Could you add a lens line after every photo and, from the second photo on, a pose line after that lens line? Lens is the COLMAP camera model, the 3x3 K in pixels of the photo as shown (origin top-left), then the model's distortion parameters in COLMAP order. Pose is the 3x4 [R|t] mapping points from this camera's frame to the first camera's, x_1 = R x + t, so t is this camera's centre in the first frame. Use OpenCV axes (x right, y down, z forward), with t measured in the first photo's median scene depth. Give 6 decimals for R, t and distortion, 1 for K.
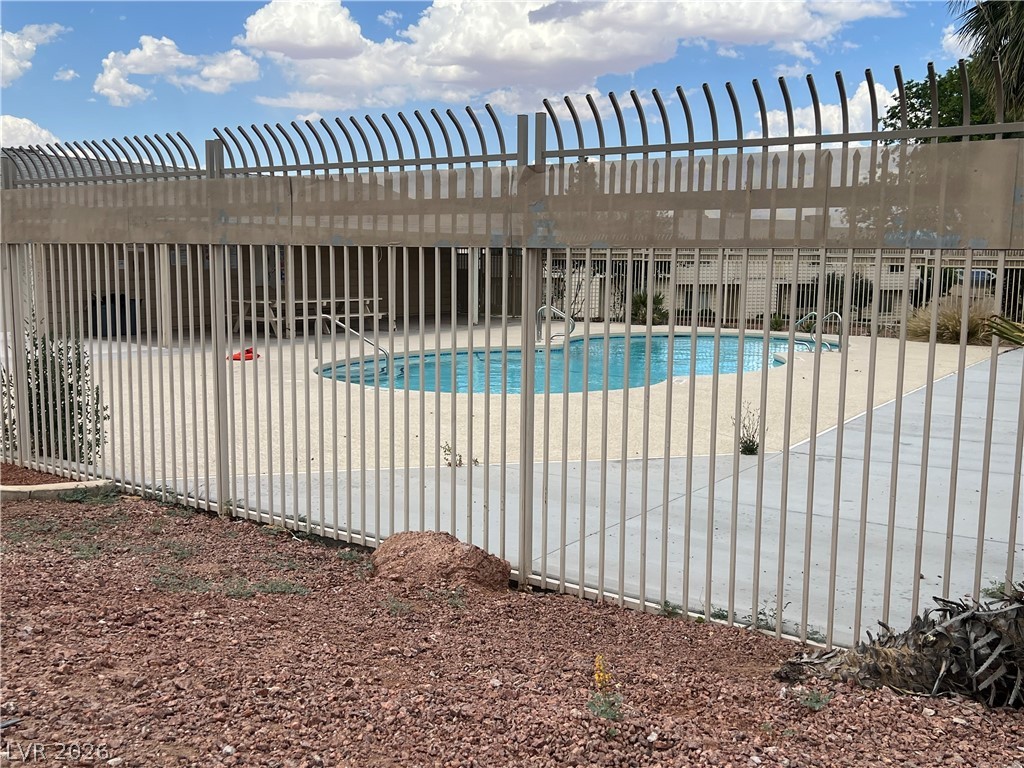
lens RADIAL K [[1067.5, 0, 509.1], [0, 1067.5, 386.1], [0, 0, 1]] dist [0.141097, -0.314188]
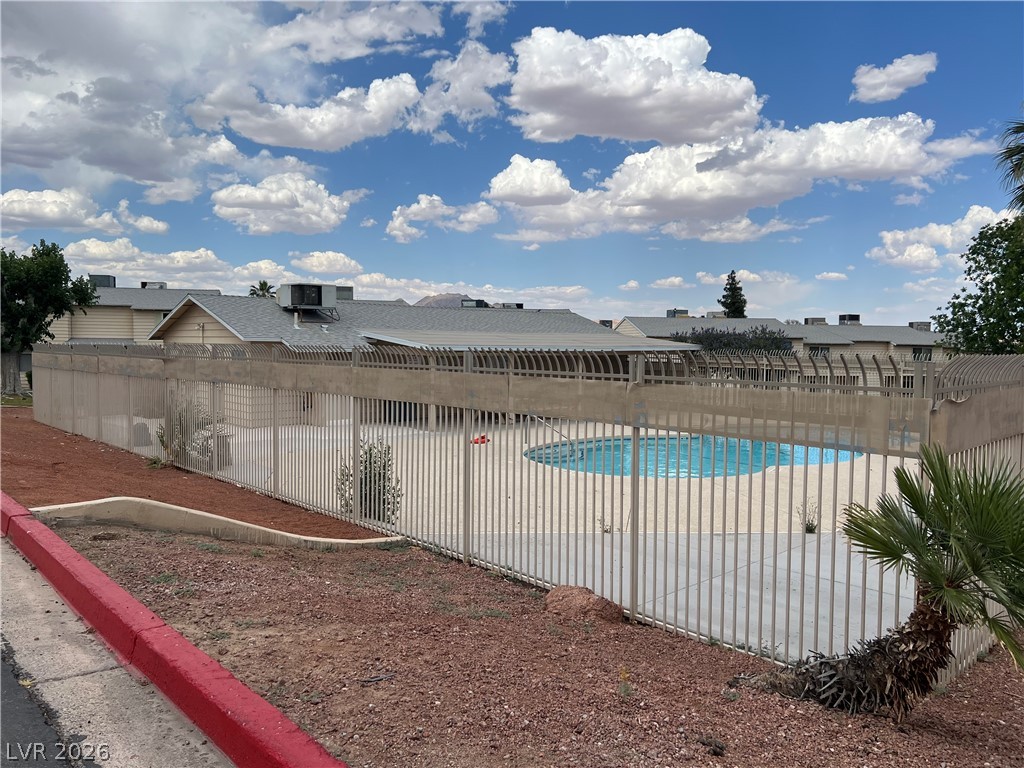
lens RADIAL K [[794.7, 0, 516.4], [0, 794.7, 381.8], [0, 0, 1]] dist [0.082229, -0.185991]
pose [[0.980658, 0.012516, -0.195331, 0.071464], [-0.027547, 0.996846, -0.074426, -0.088950], [0.193783, 0.078367, 0.977909, -0.304248]]
